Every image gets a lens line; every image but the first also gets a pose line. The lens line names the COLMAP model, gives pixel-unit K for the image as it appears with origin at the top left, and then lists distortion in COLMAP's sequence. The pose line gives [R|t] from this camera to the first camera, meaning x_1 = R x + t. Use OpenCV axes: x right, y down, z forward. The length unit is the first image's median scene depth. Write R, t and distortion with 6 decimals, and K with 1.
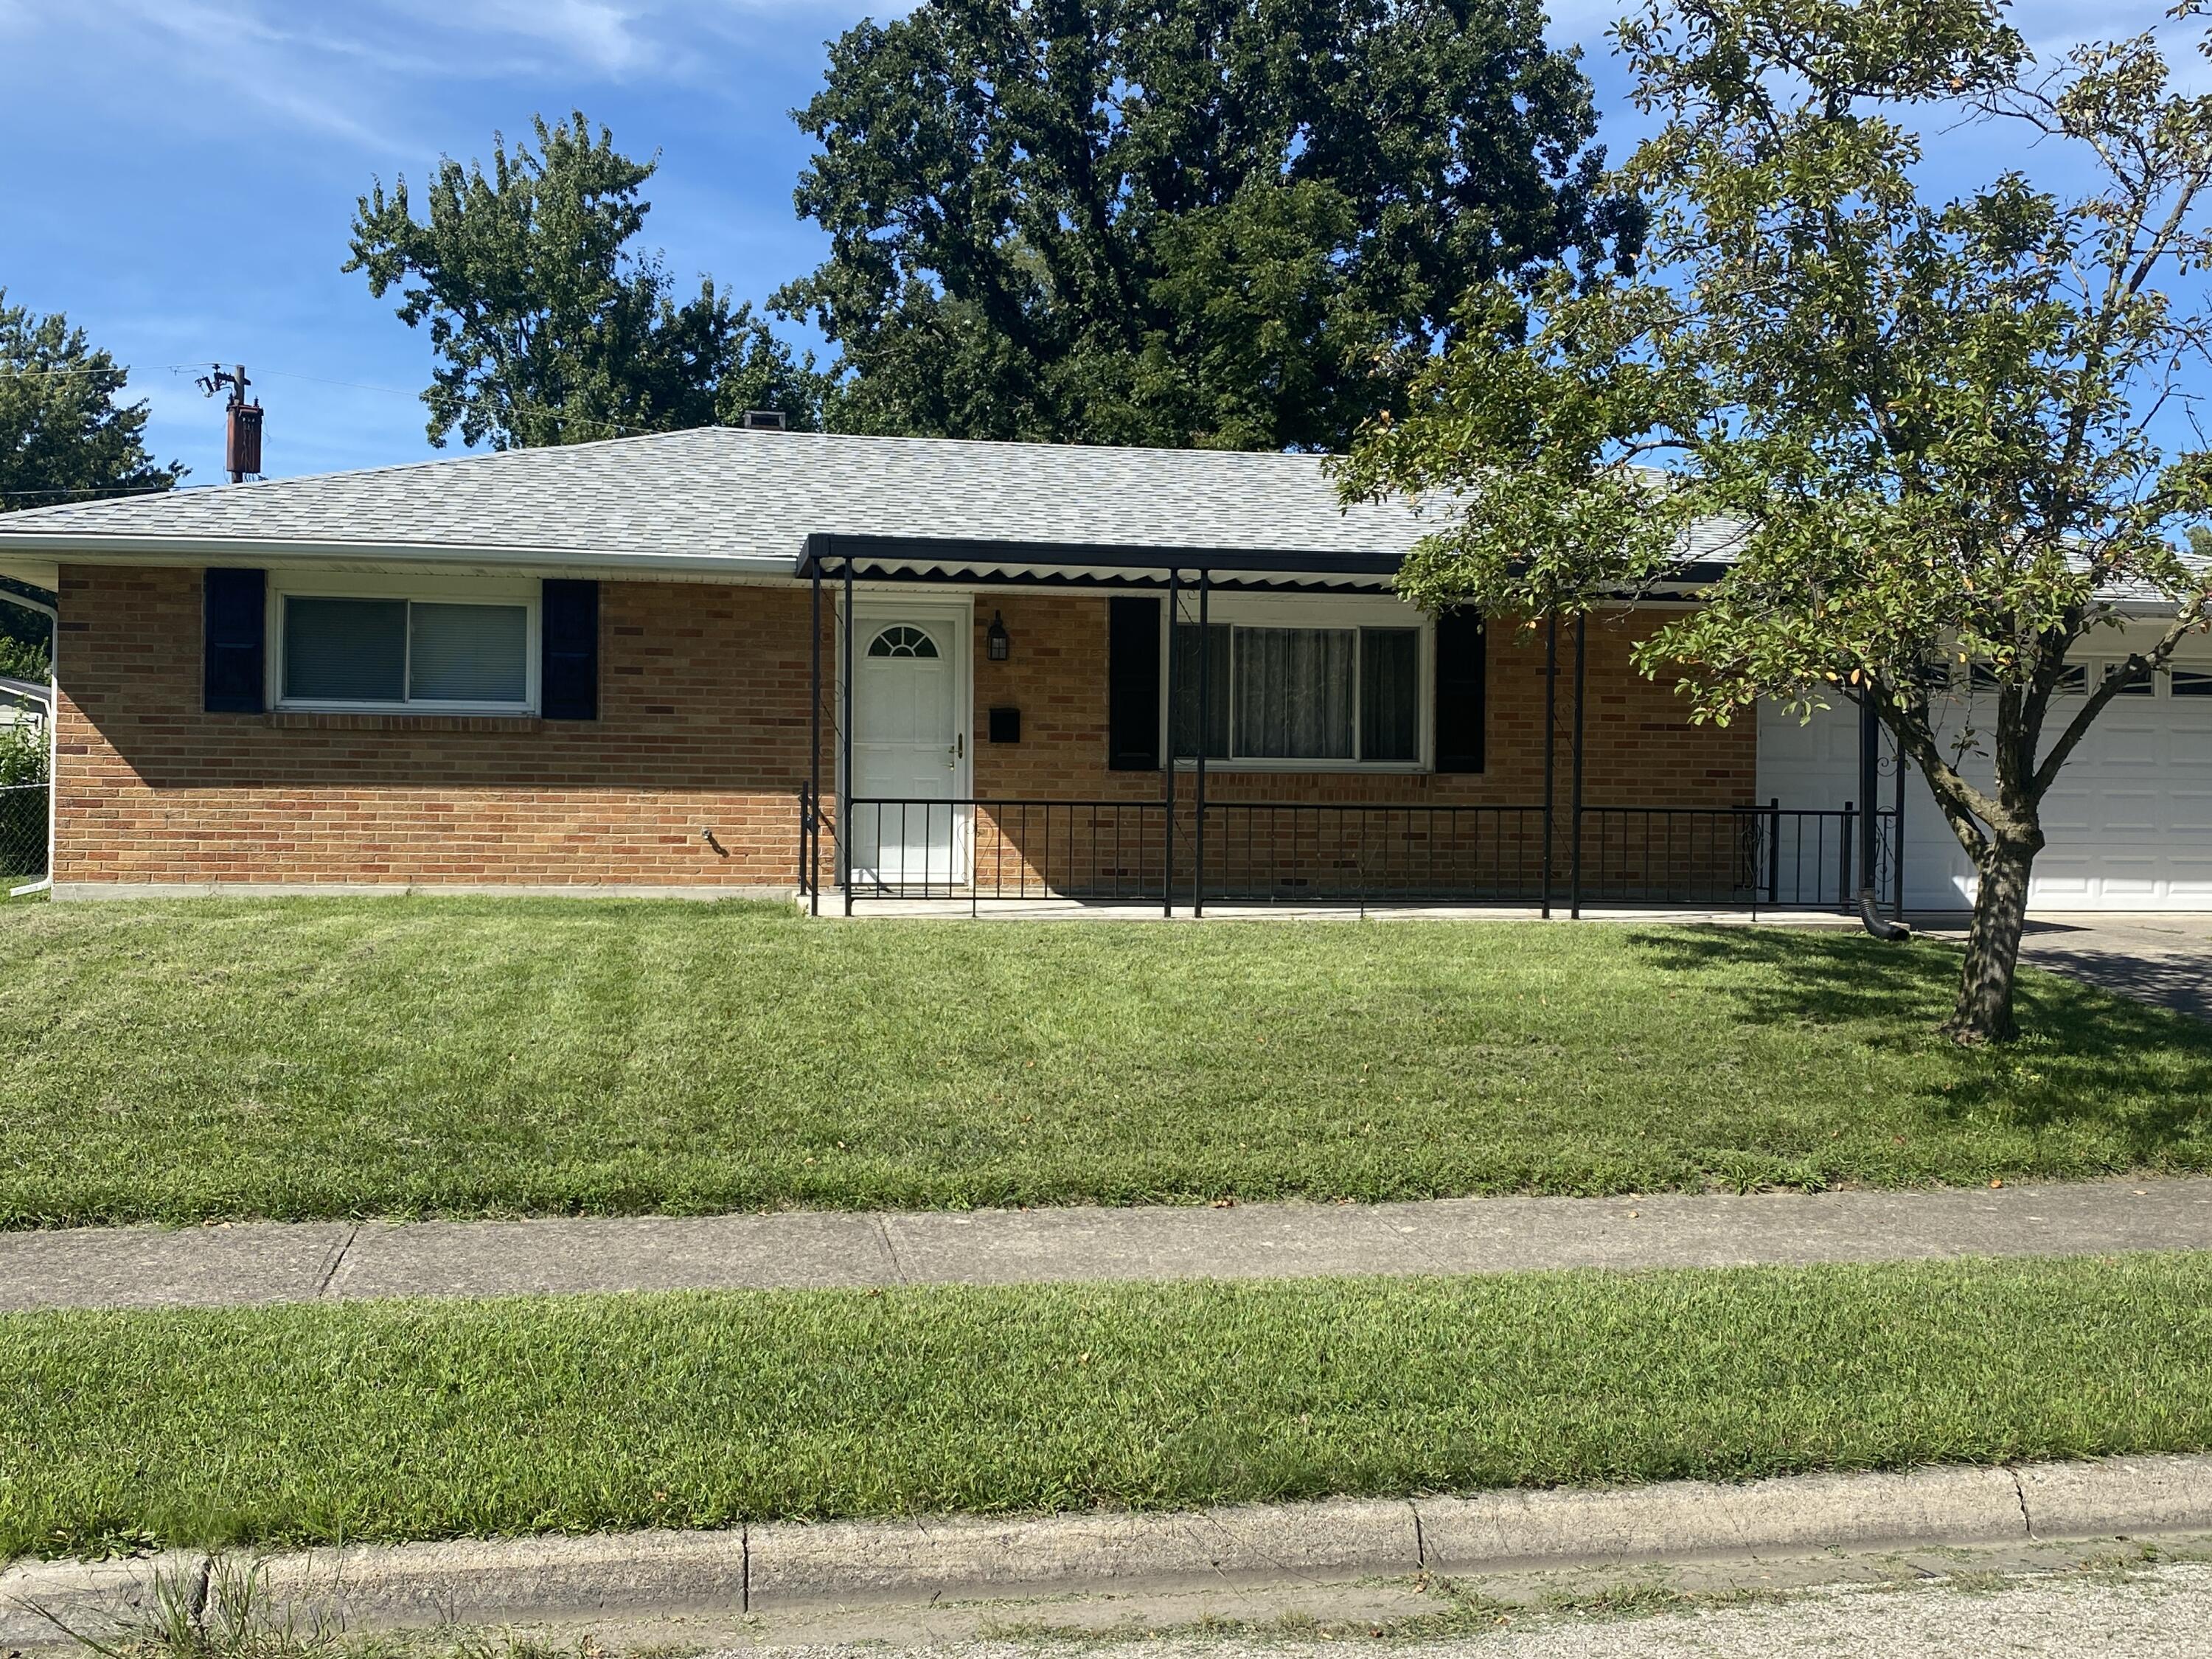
lens RADIAL K [[2330.5, 0, 1120.8], [0, 2330.5, 907.1], [0, 0, 1]] dist [0.112722, -0.315713]
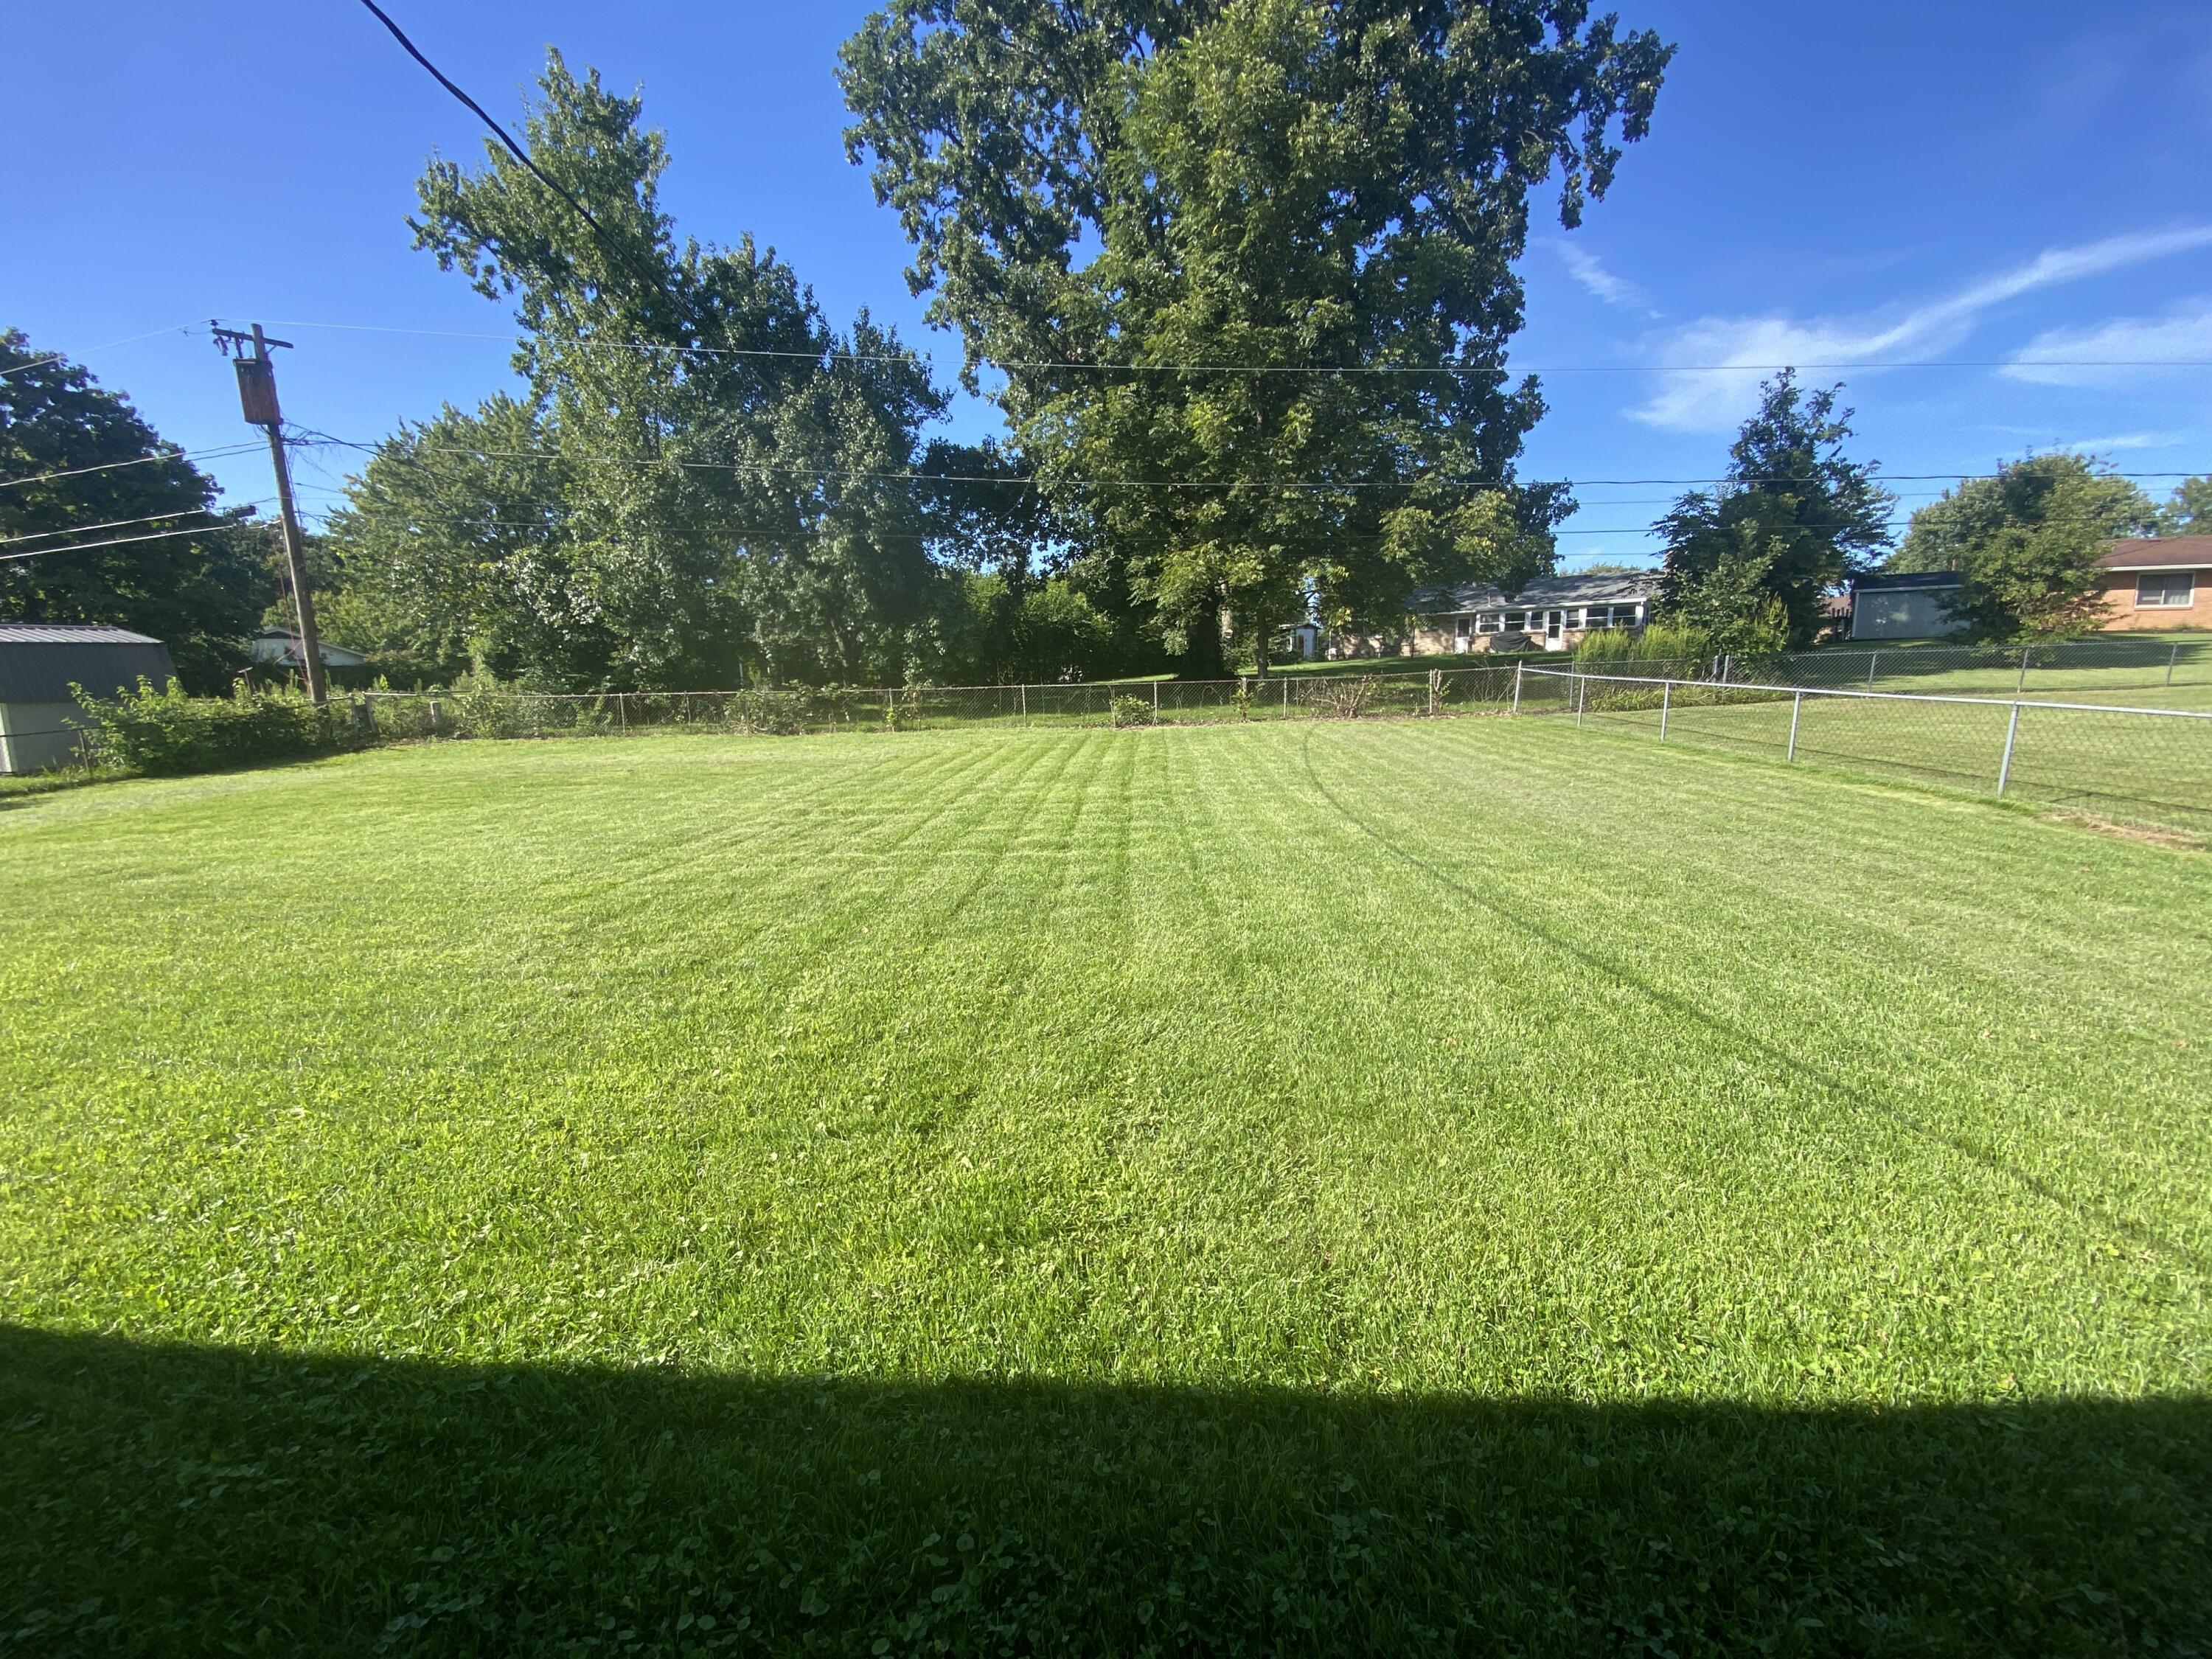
lens RADIAL K [[902.2, 0, 1106.0], [0, 902.2, 829.5], [0, 0, 1]] dist [0.018270, -0.019268]
pose [[0.970059, 0.009667, -0.242676, 0.281247], [0.023955, 0.990527, 0.135210, -0.108519], [0.241685, -0.136975, 0.960638, 1.635842]]
